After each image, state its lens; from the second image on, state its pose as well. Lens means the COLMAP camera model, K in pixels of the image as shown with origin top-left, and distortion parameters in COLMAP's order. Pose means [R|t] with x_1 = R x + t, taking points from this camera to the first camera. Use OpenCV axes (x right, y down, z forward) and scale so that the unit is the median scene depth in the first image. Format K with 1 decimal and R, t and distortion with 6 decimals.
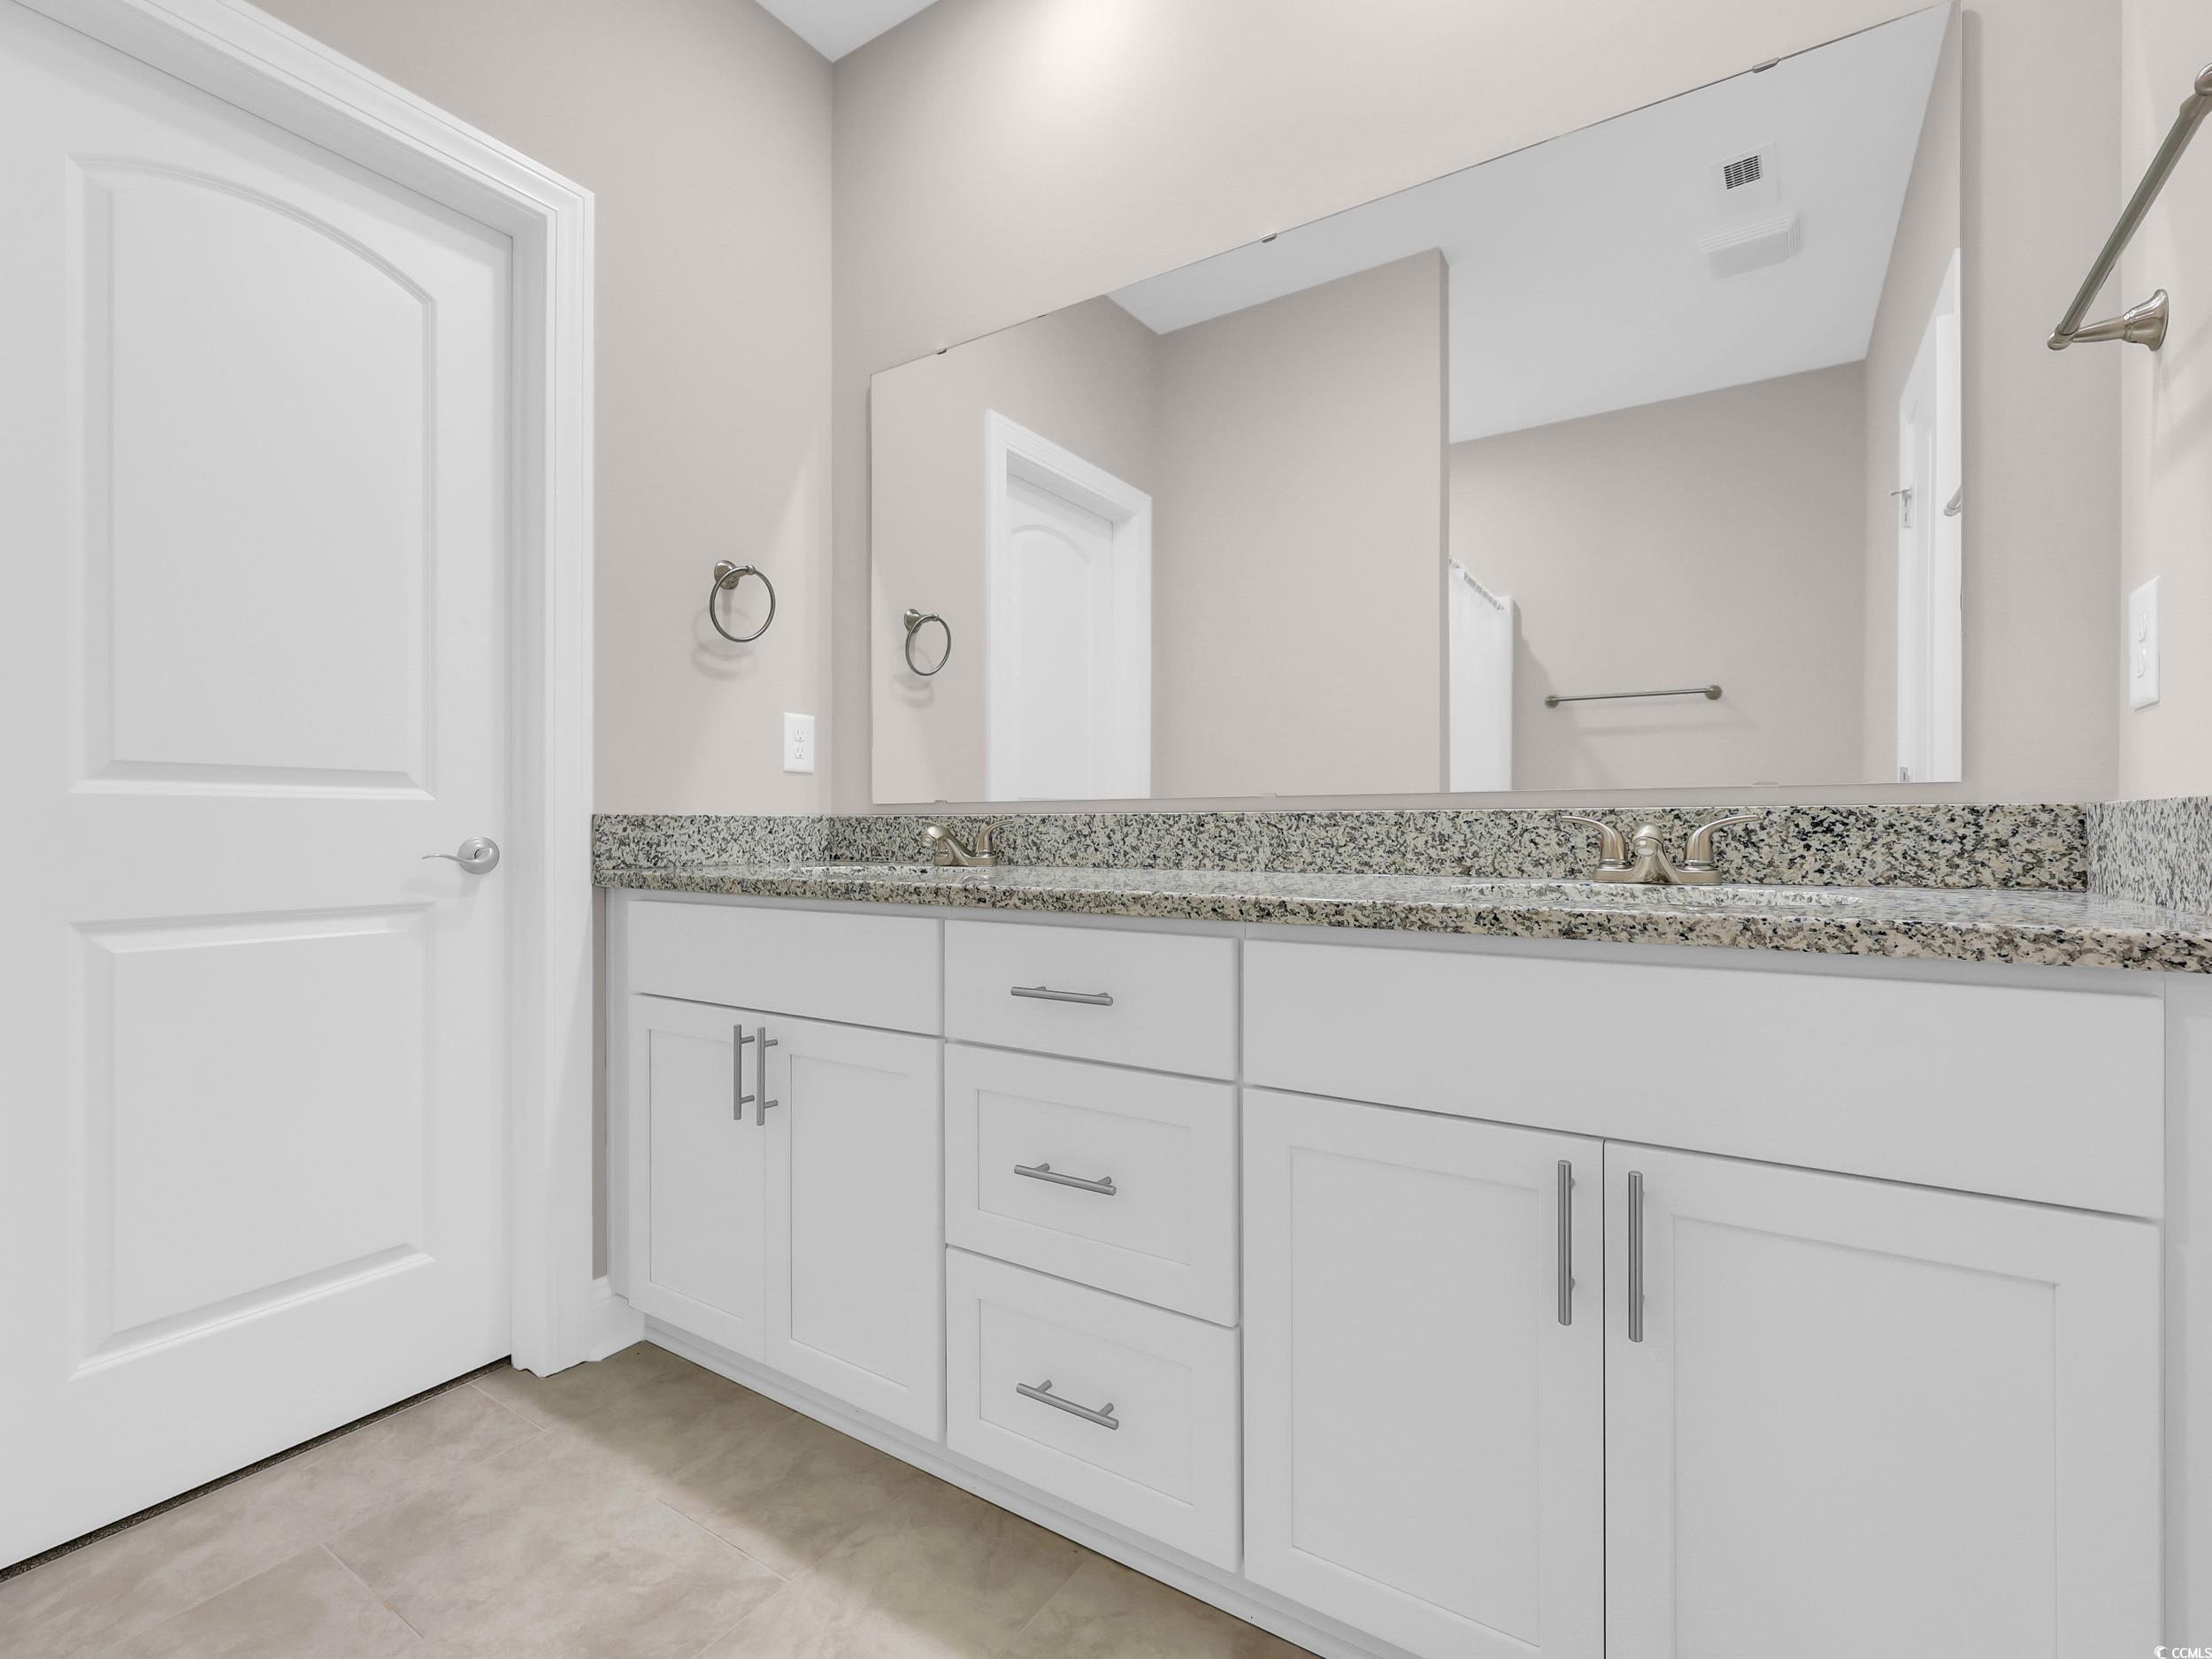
lens RADIAL K [[1005.0, 0, 1104.2], [0, 1005.0, 824.1], [0, 0, 1]] dist [0.004026, -0.000389]
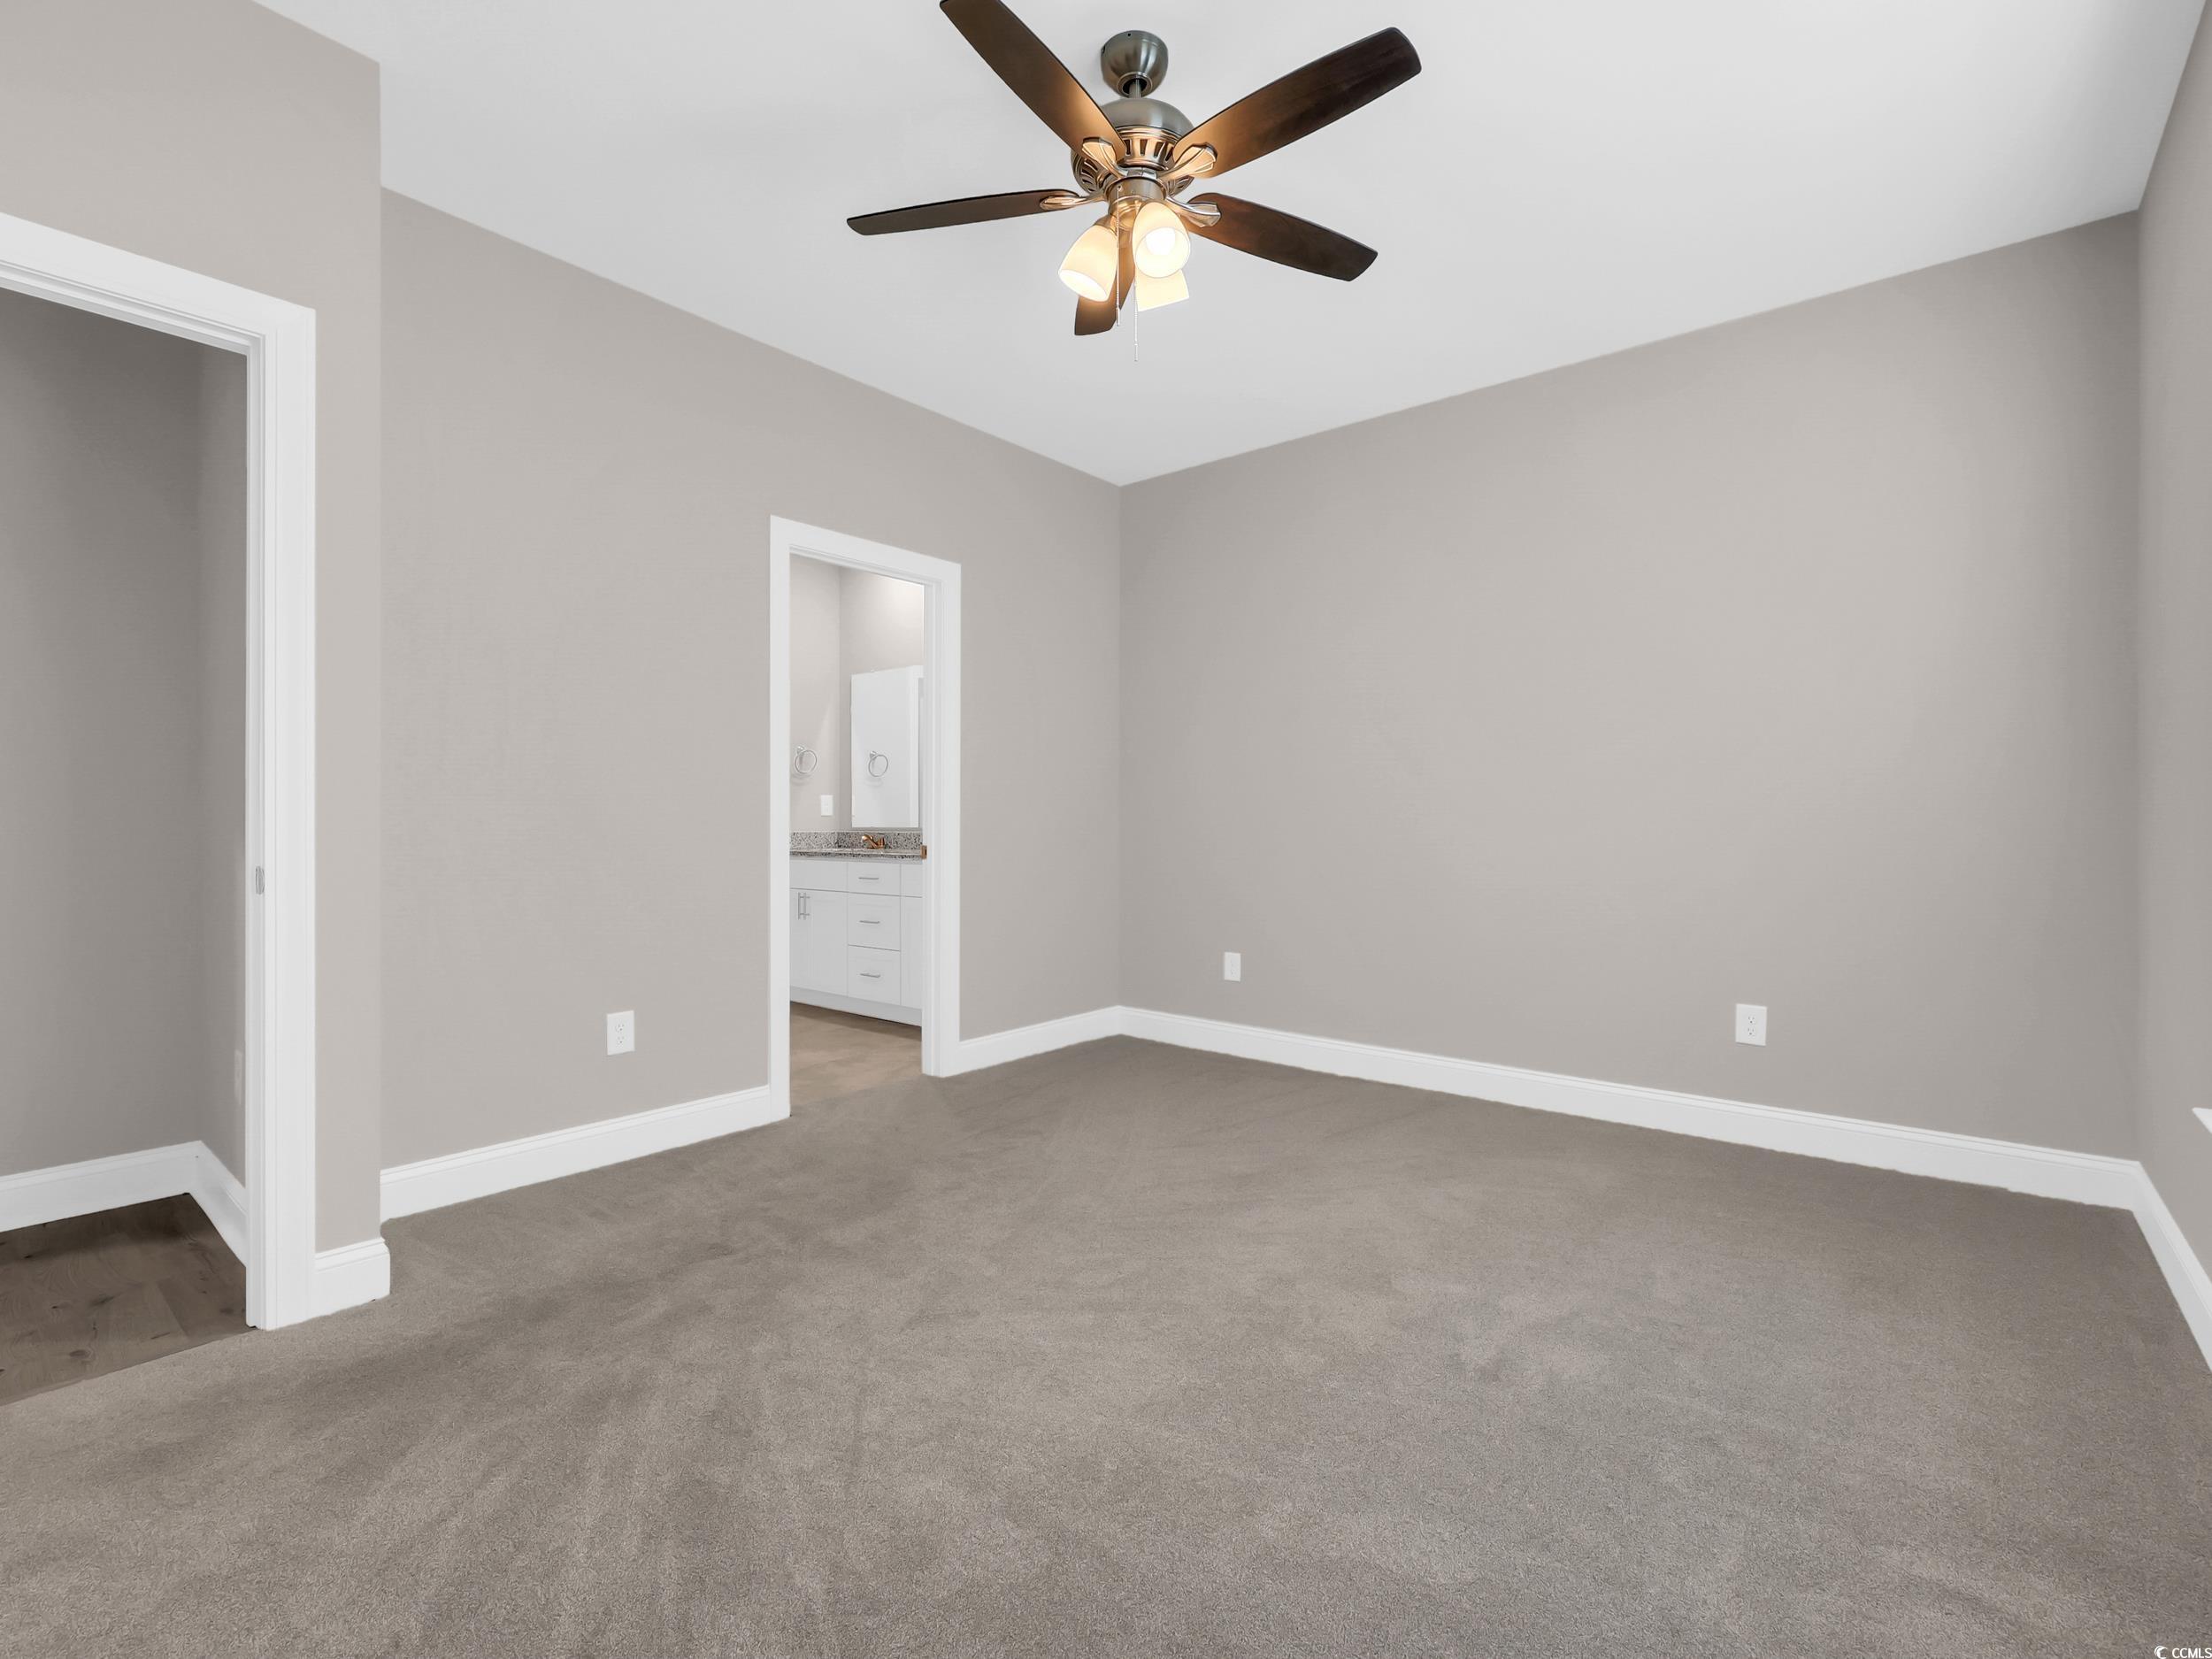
lens RADIAL K [[1005.0, 0, 1095.5], [0, 1005.0, 837.2], [0, 0, 1]] dist [0.004026, -0.000389]
pose [[0.991718, 0.010583, -0.128001, 0.953034], [-0.007965, 0.999749, 0.020951, -0.067466], [0.128191, -0.019758, 0.991553, -2.014919]]
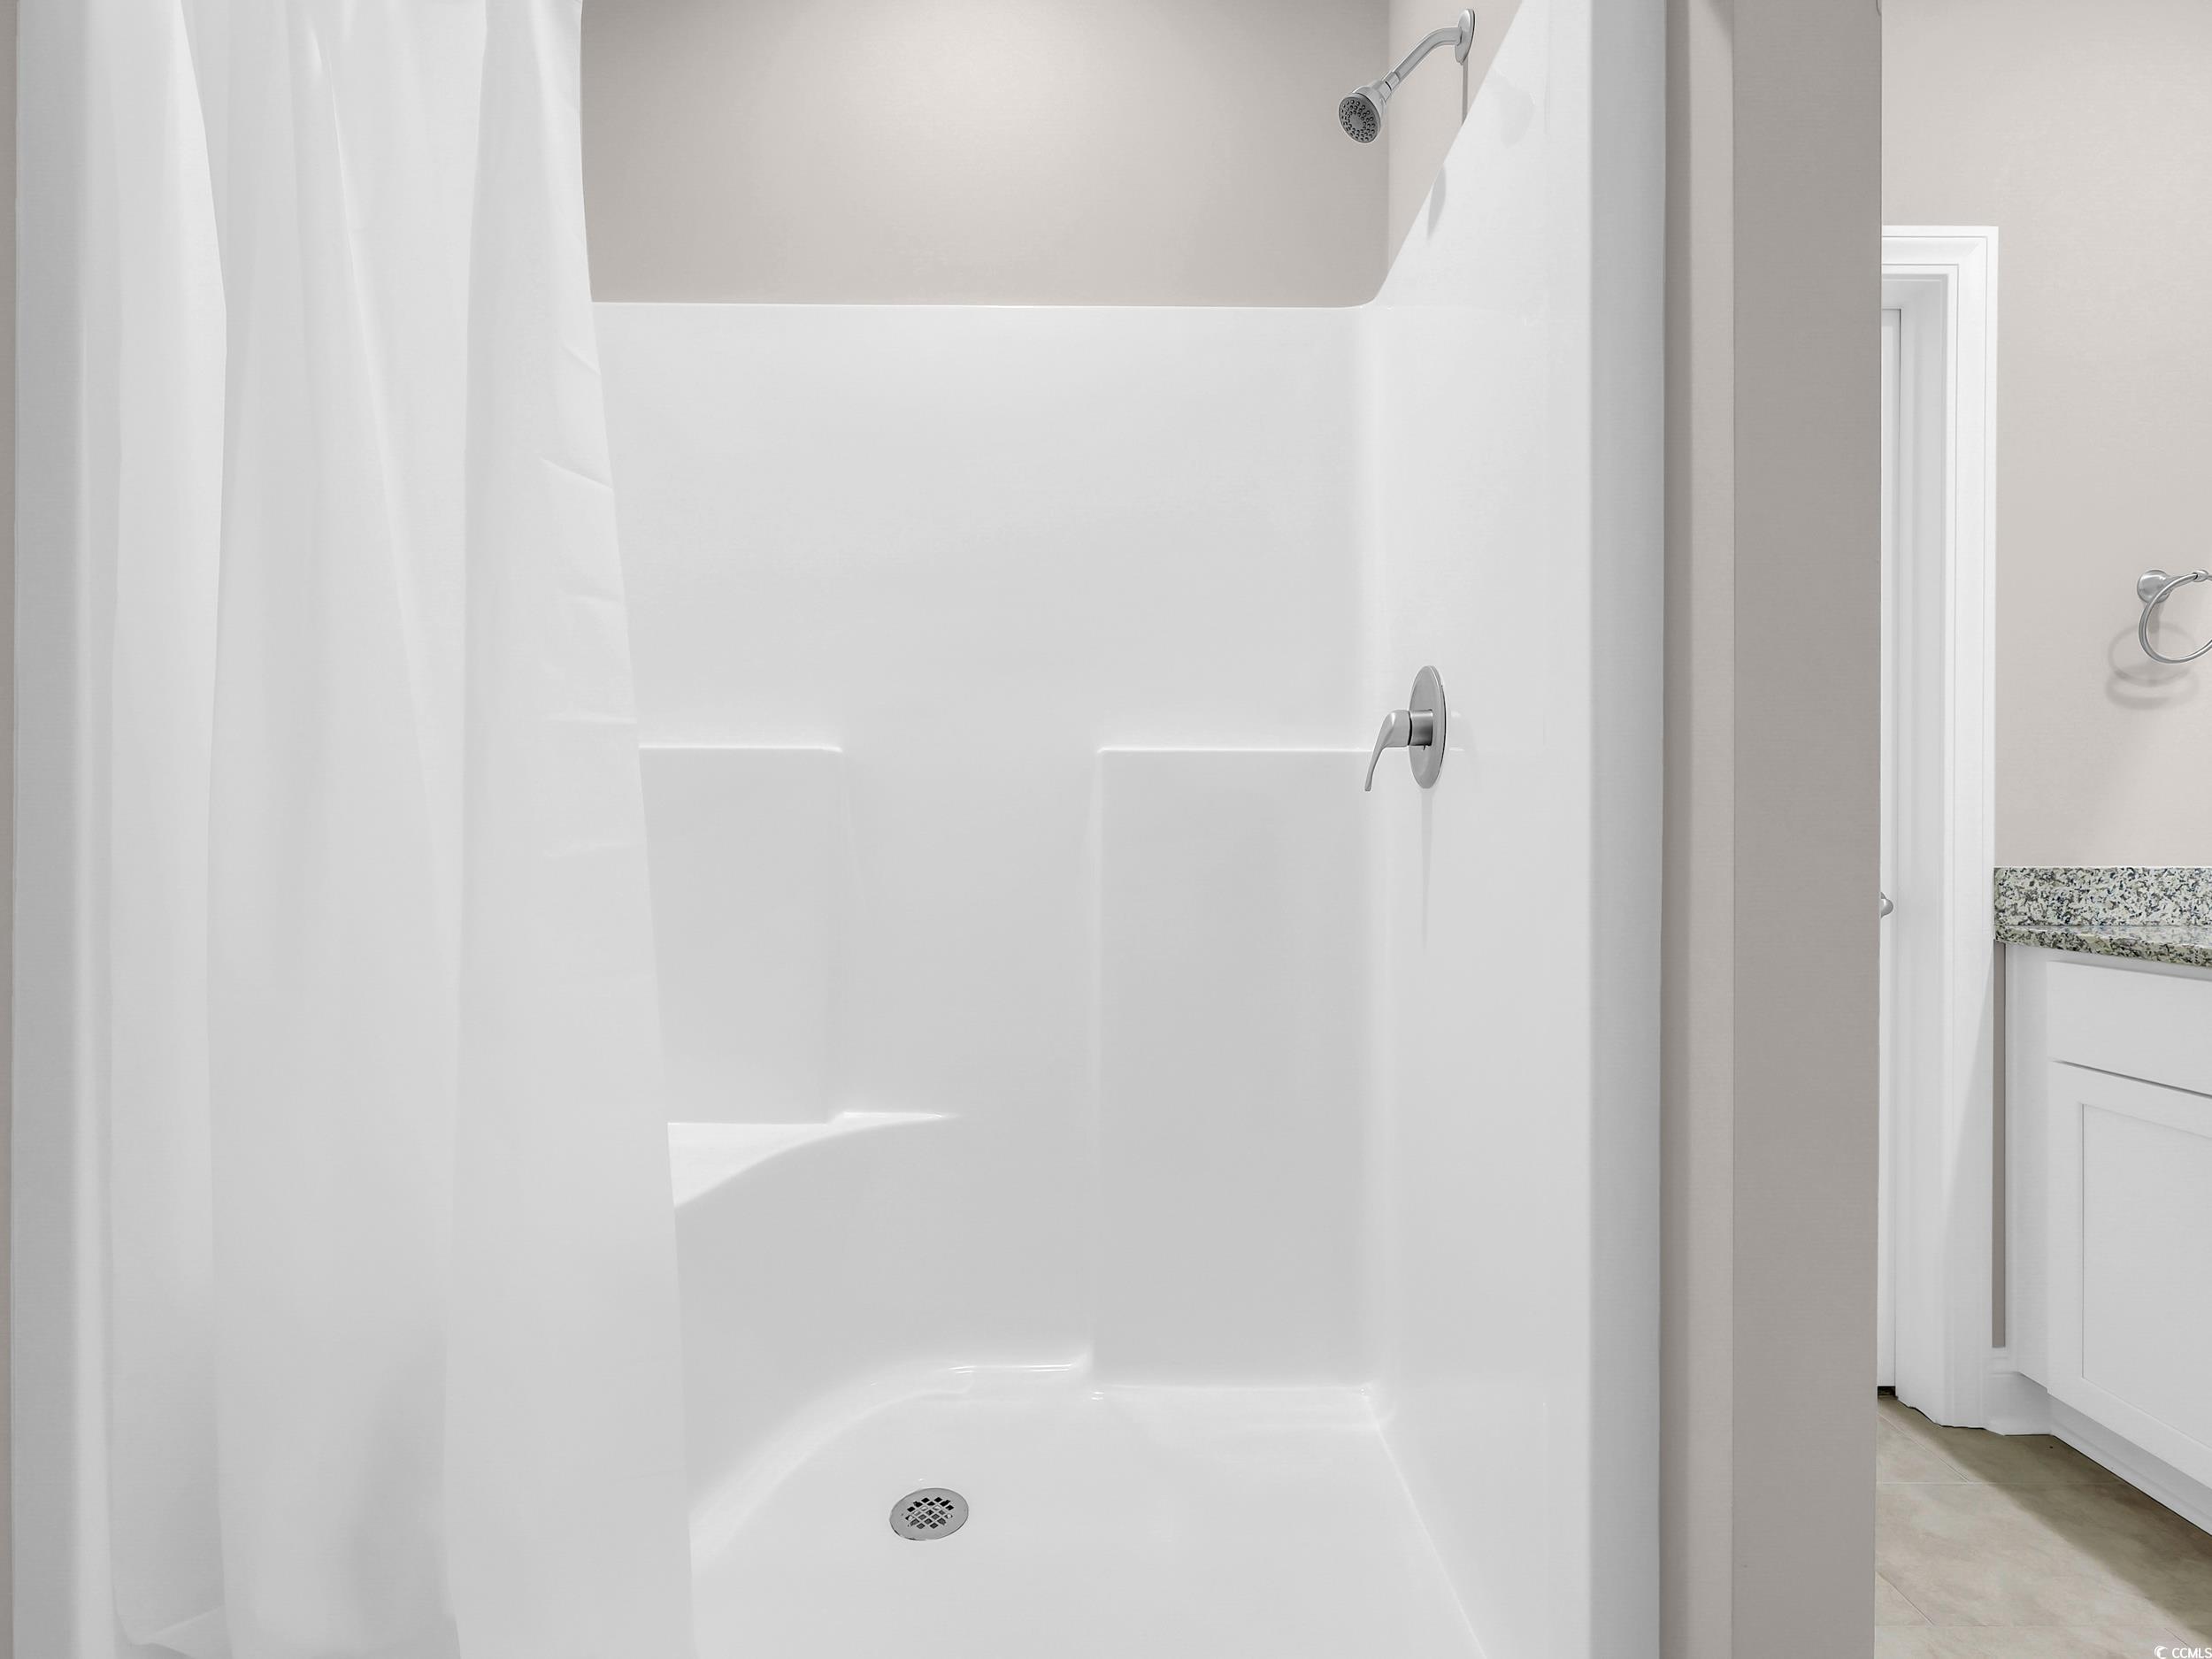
lens RADIAL K [[1005.0, 0, 1106.5], [0, 1005.0, 832.5], [0, 0, 1]] dist [0.004026, -0.000389]
pose [[0.548183, -0.001235, -0.836357, -0.157493], [0.001567, 0.999999, -0.000450, -0.042511], [0.836357, -0.001064, 0.548184, -0.237416]]
